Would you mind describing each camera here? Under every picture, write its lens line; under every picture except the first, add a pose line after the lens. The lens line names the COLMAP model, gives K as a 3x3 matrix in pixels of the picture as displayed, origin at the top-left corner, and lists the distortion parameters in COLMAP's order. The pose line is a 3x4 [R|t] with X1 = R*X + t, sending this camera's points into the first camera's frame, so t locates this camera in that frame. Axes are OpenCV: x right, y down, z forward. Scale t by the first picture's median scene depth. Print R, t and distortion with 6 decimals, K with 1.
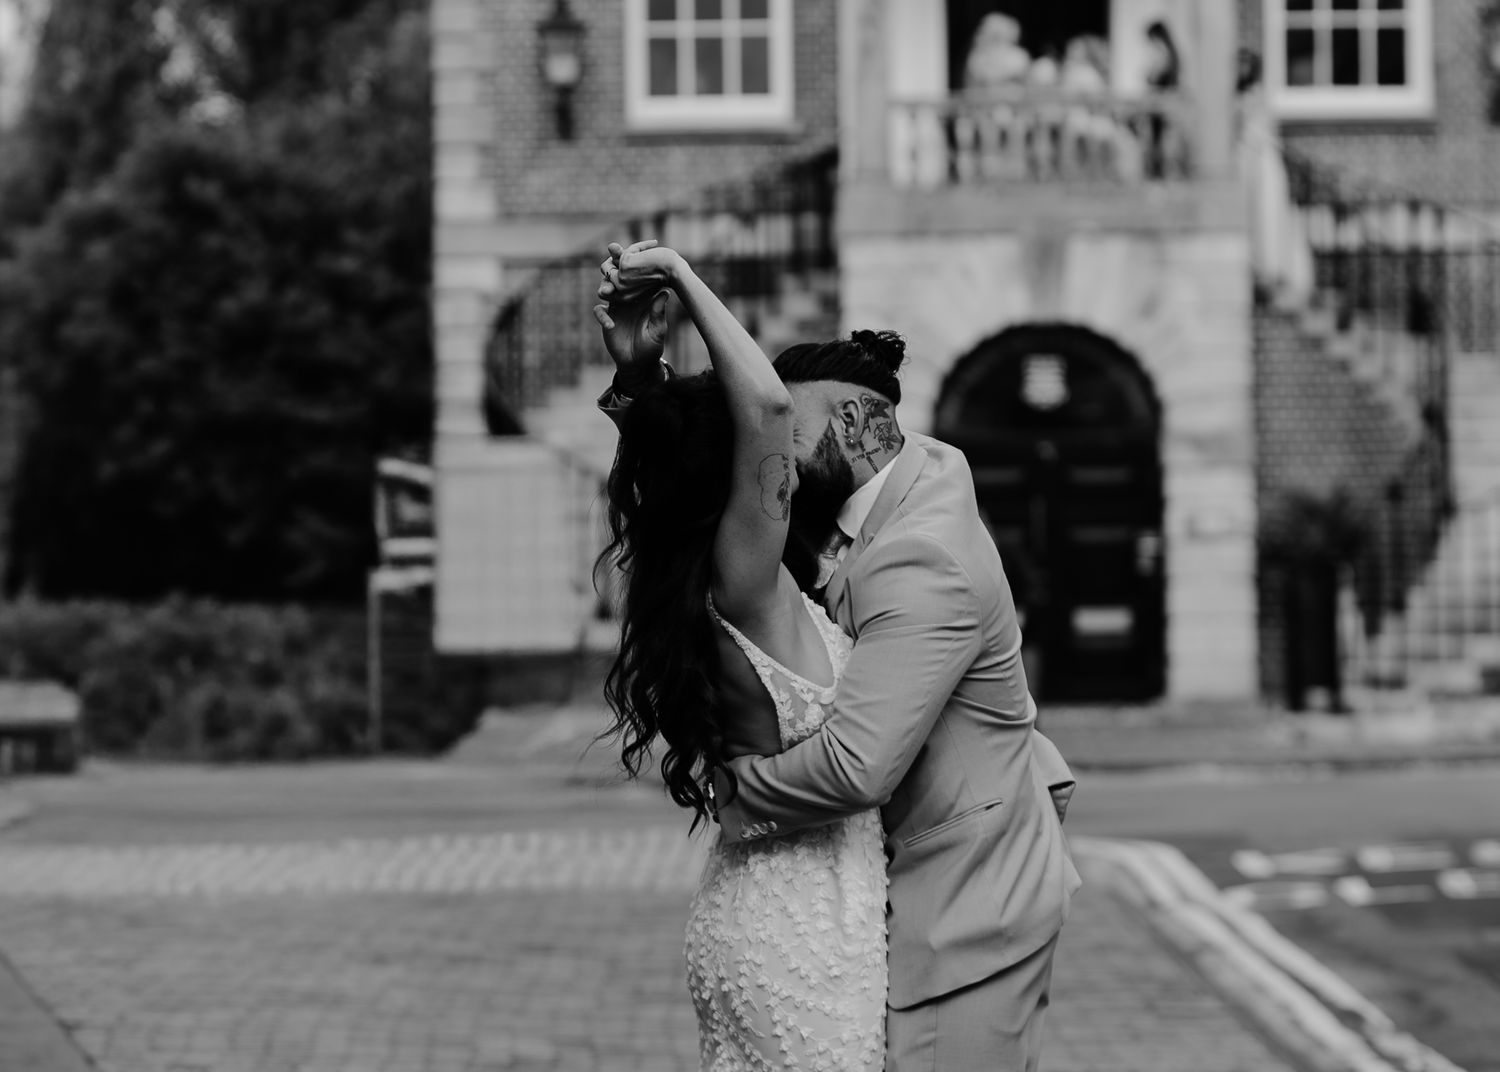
lens RADIAL K [[3775.3, 0, 750.0], [0, 3775.3, 536.0], [0, 0, 1]] dist [-0.413451, 3.389137]
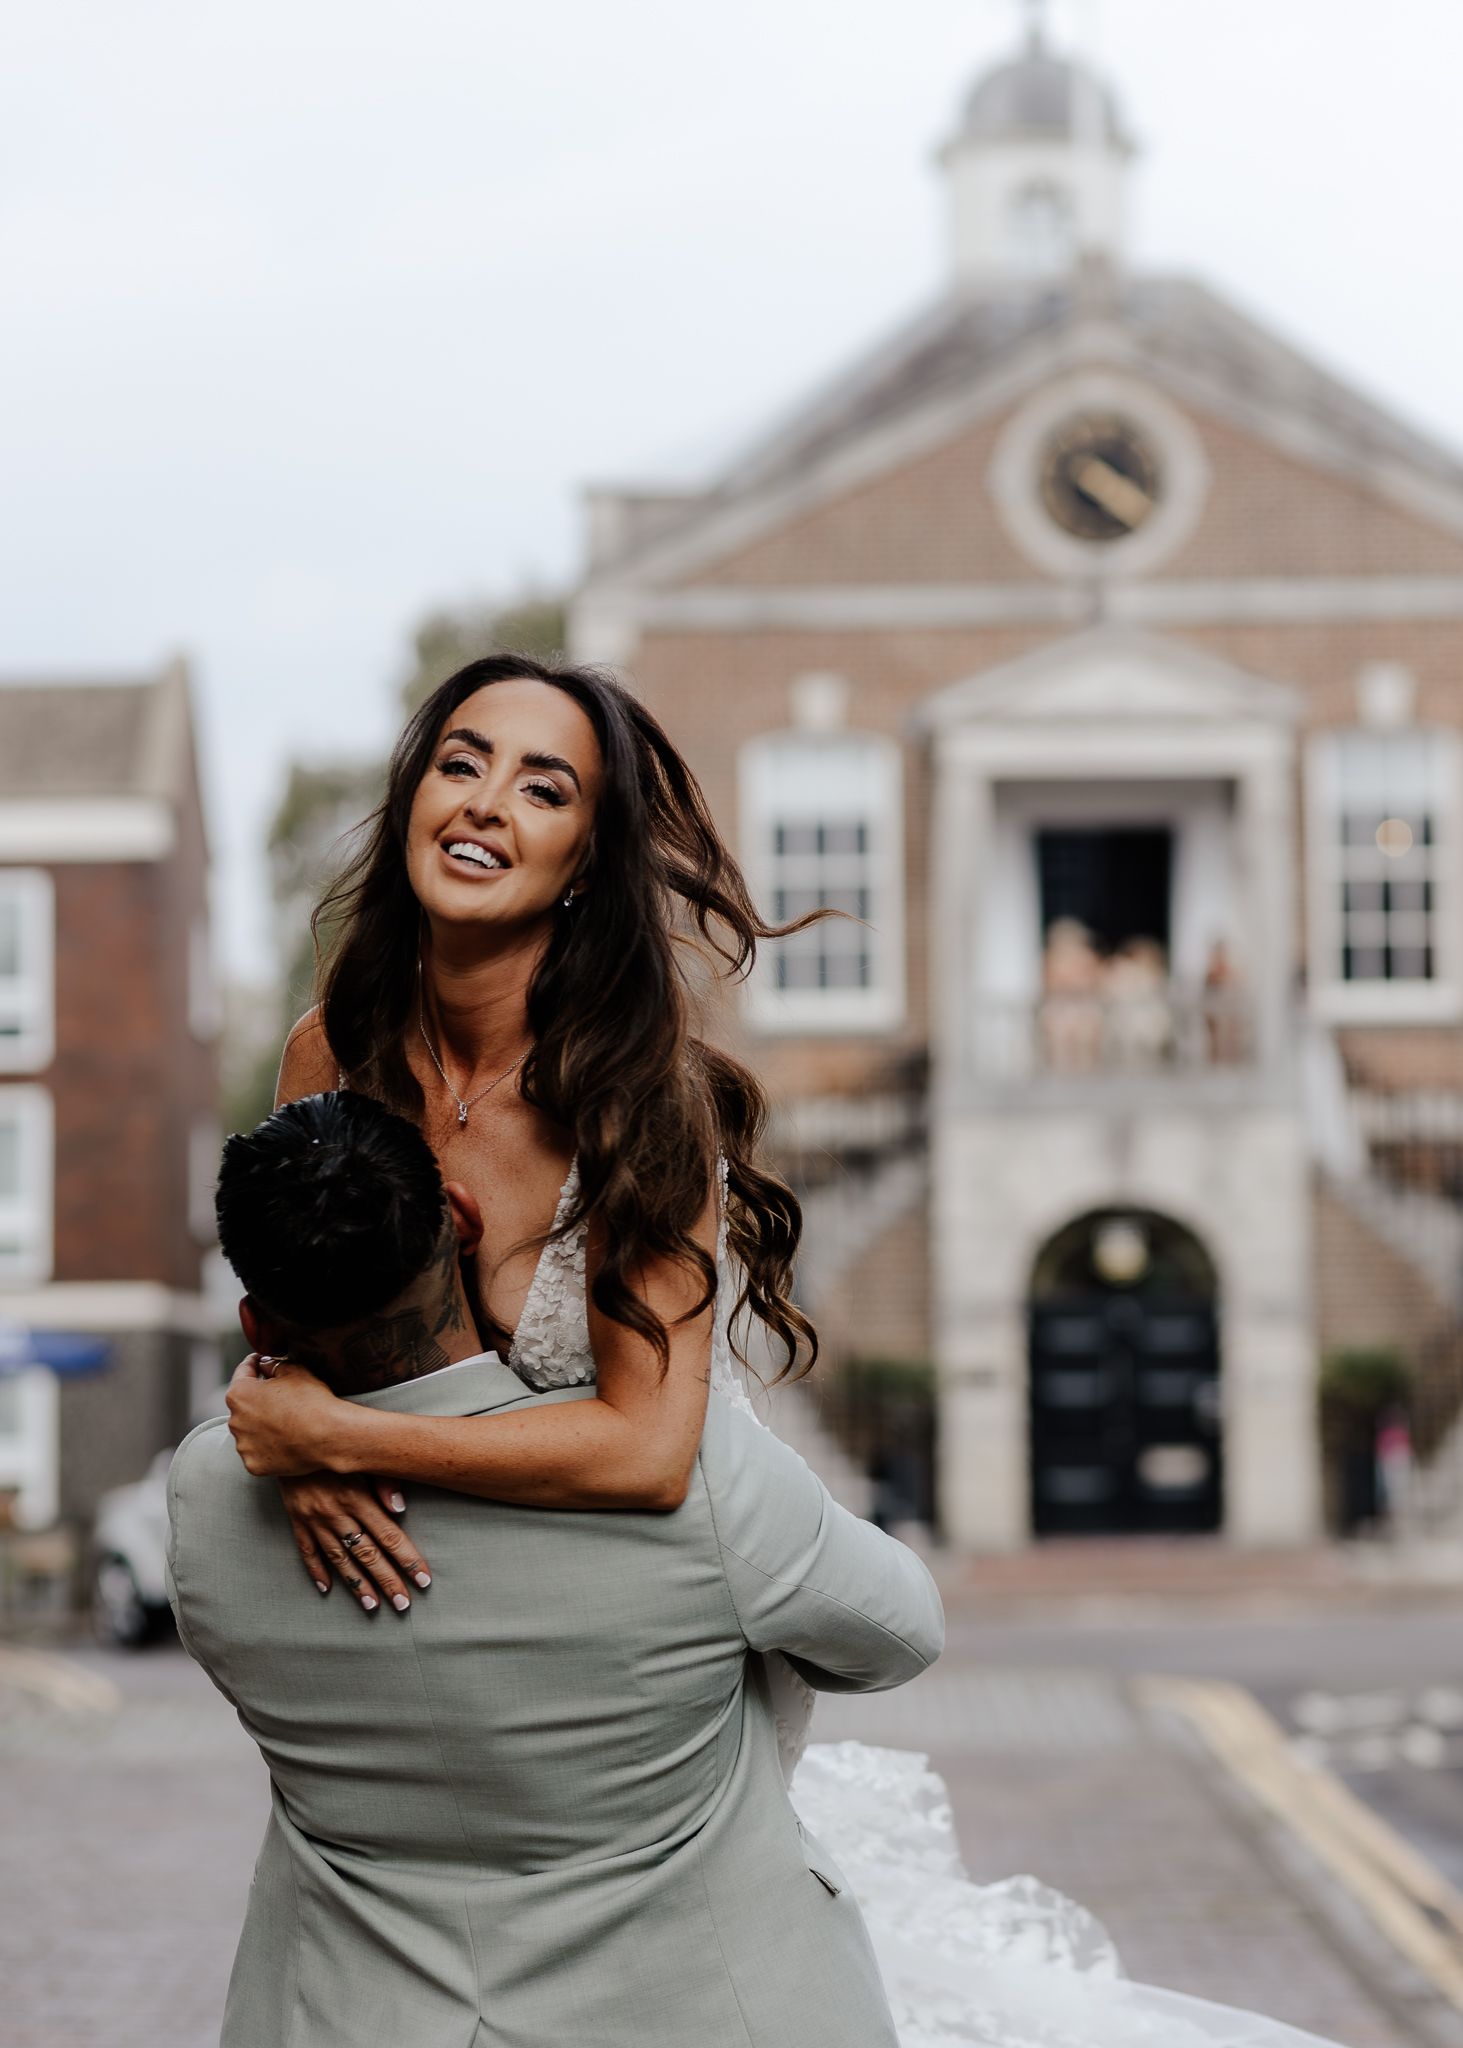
lens RADIAL K [[4995.7, 0, 731.5], [0, 4995.7, 1024.0], [0, 0, 1]] dist [0.055324, -0.134653]
pose [[0.999916, 0.001100, 0.012911, -0.057133], [-0.000138, 0.997238, -0.074272, 0.002322], [-0.012957, 0.074264, 0.997154, -0.489050]]
